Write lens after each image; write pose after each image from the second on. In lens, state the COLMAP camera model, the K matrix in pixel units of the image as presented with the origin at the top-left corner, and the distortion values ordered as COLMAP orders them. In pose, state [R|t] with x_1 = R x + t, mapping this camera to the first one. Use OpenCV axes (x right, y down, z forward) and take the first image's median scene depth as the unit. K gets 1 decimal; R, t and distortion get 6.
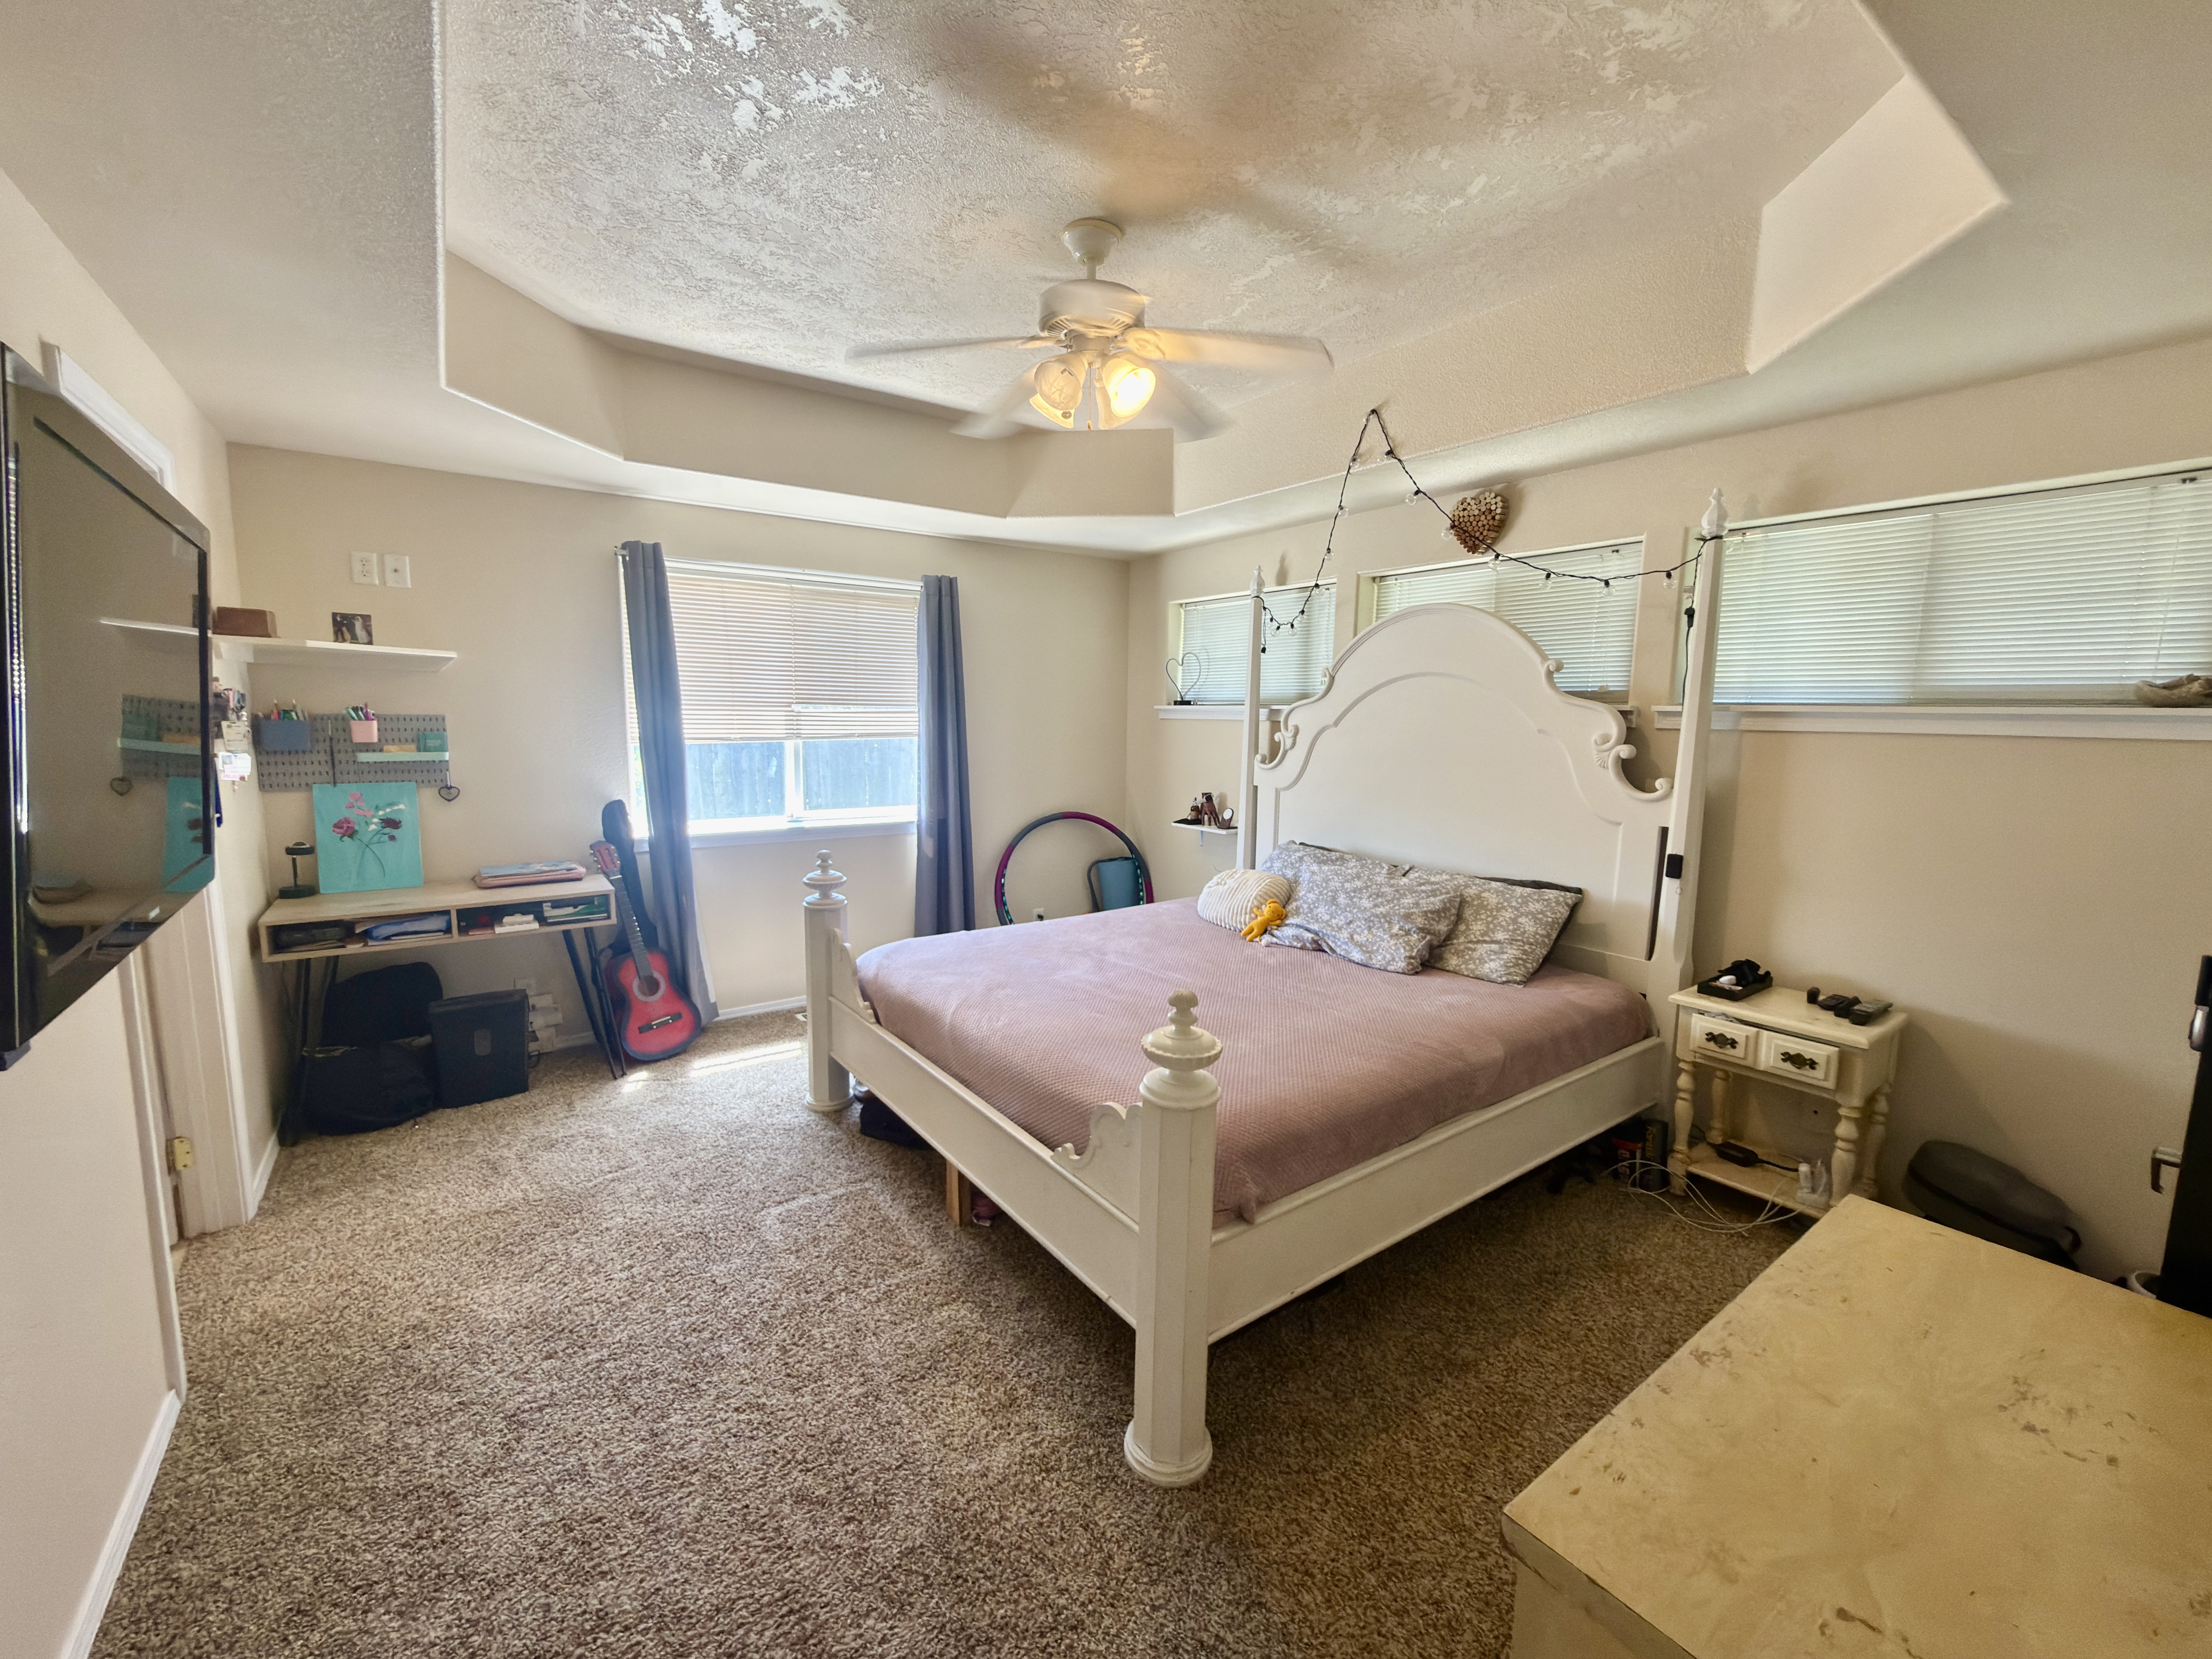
lens RADIAL K [[900.7, 0, 1105.7], [0, 900.7, 832.7], [0, 0, 1]] dist [-0.000676, 0.000053]
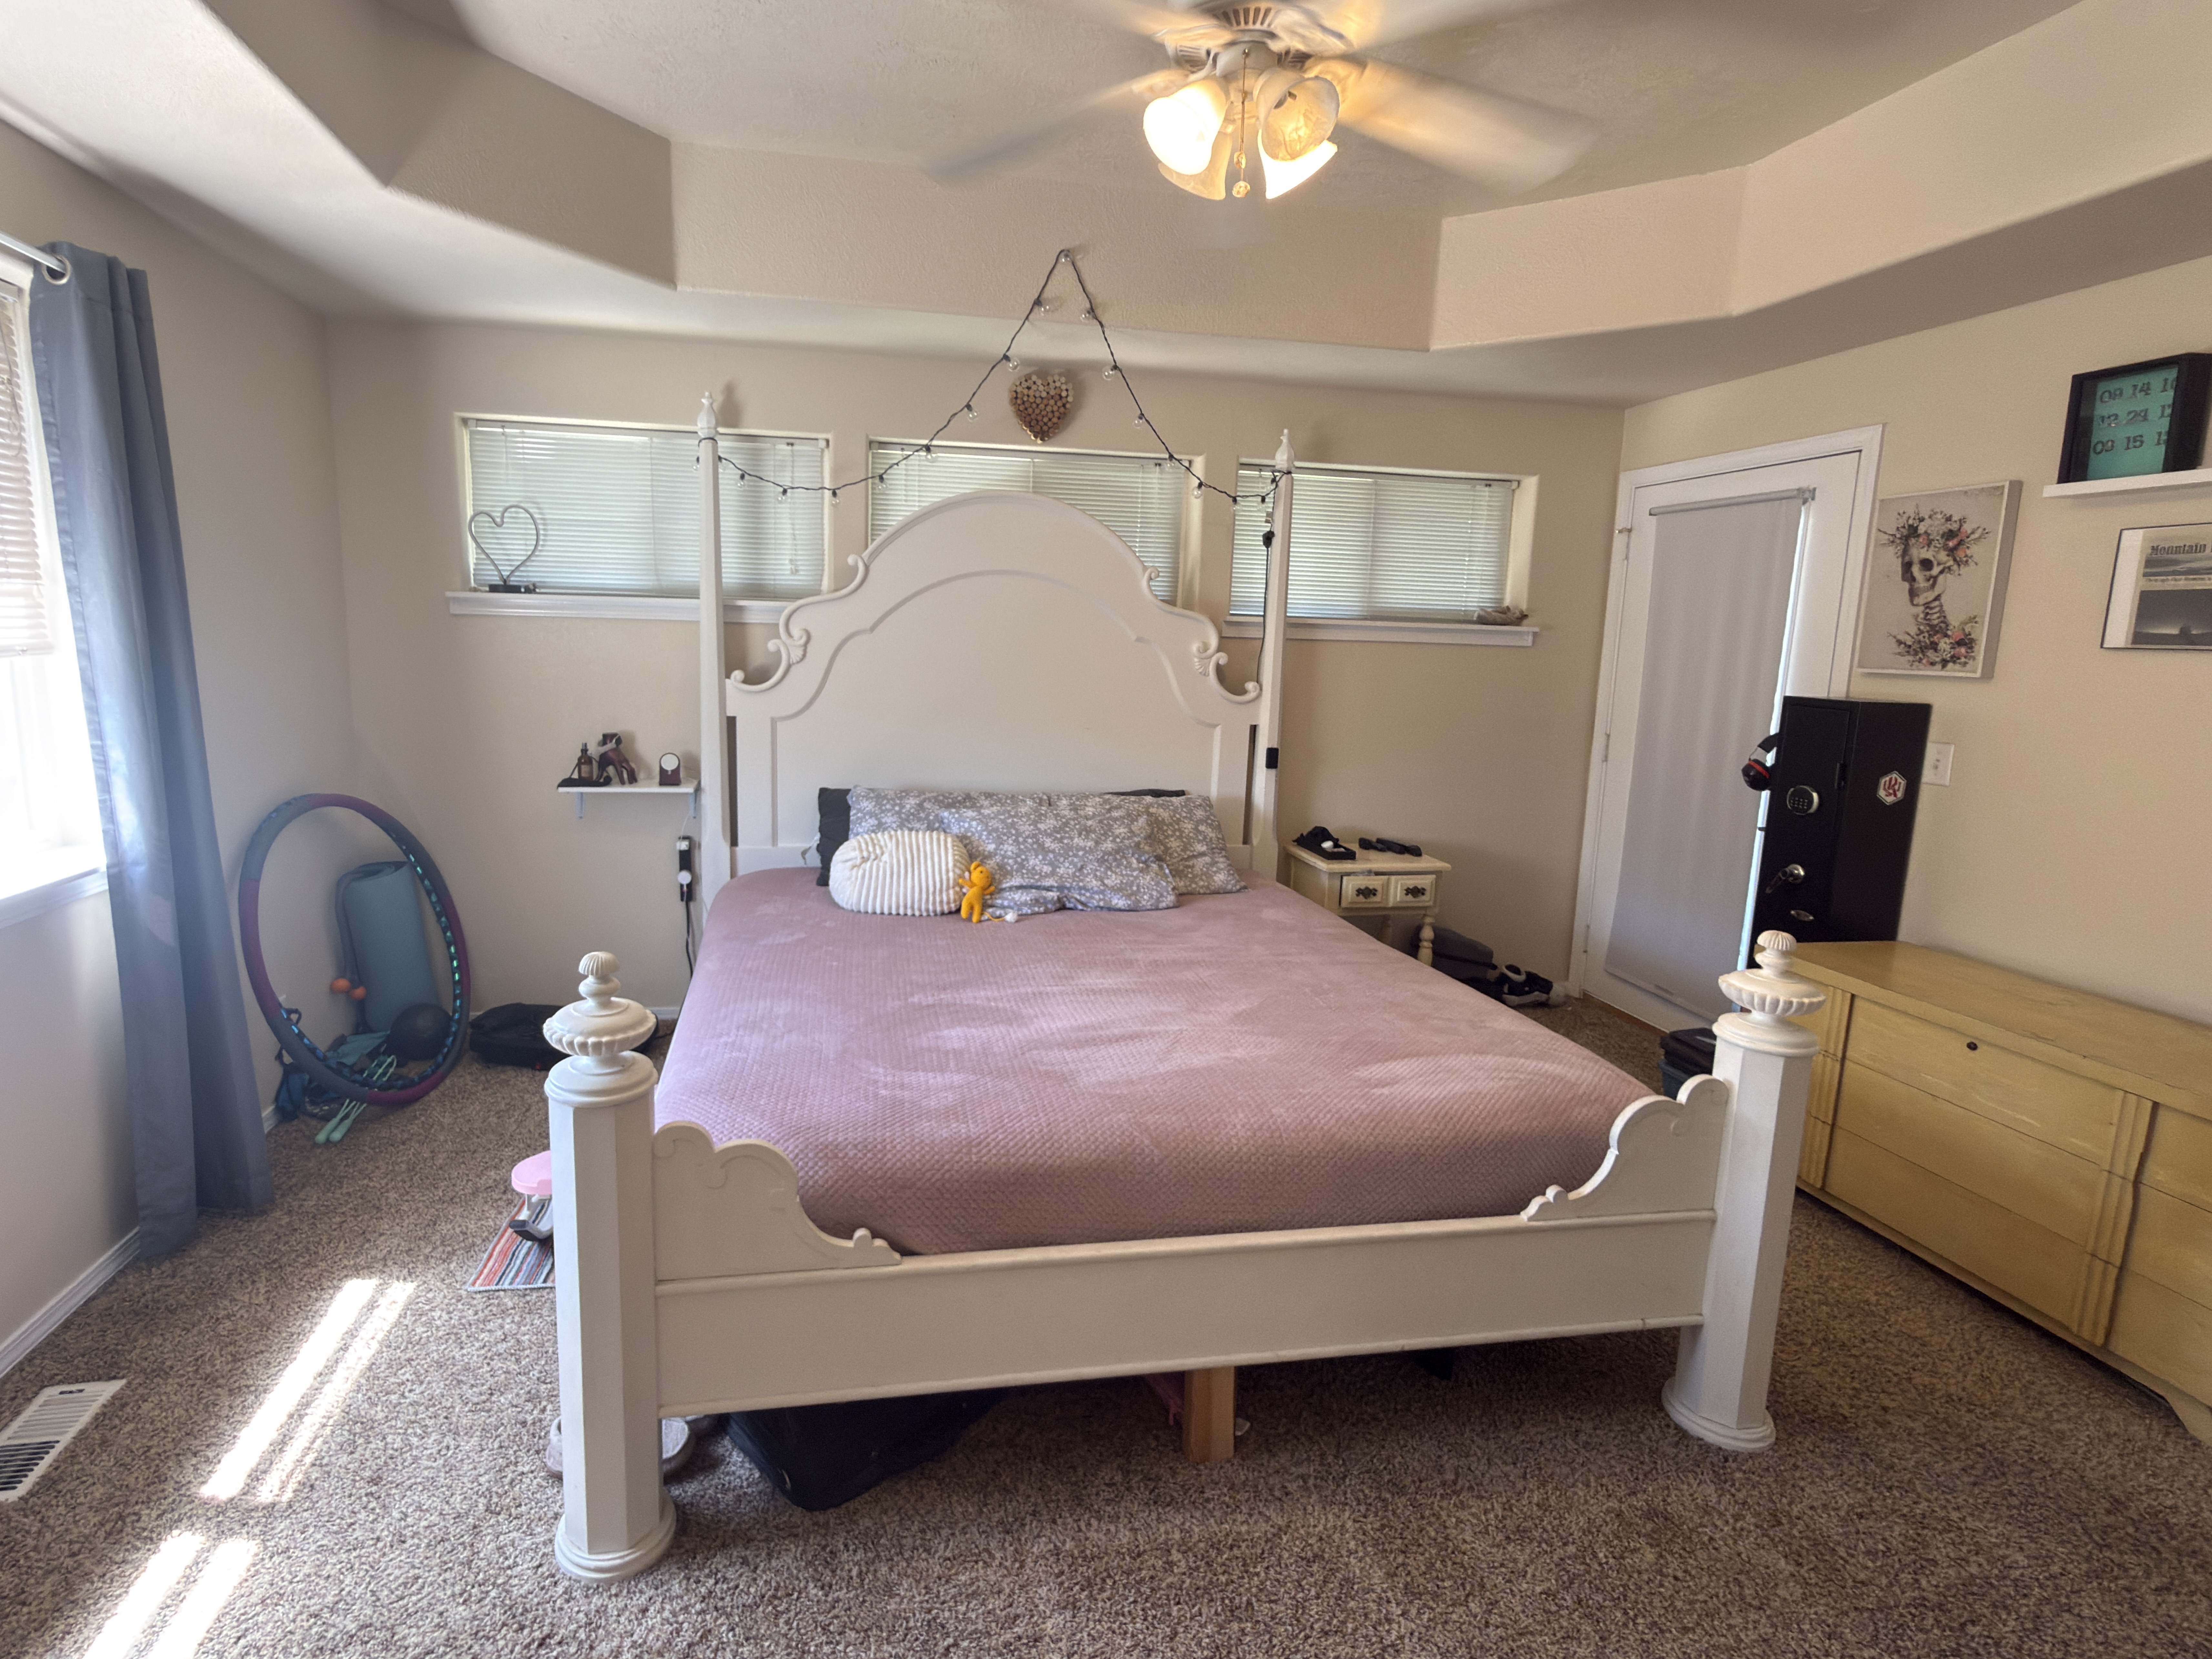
lens RADIAL K [[1040.0, 0, 1000.4], [0, 1040.0, 793.5], [0, 0, 1]] dist [0.002786, 0.000255]
pose [[0.459463, -0.140798, 0.876966, -0.663784], [0.092858, 0.989559, 0.110225, -0.091766], [-0.883329, 0.030789, 0.467741, 0.651091]]
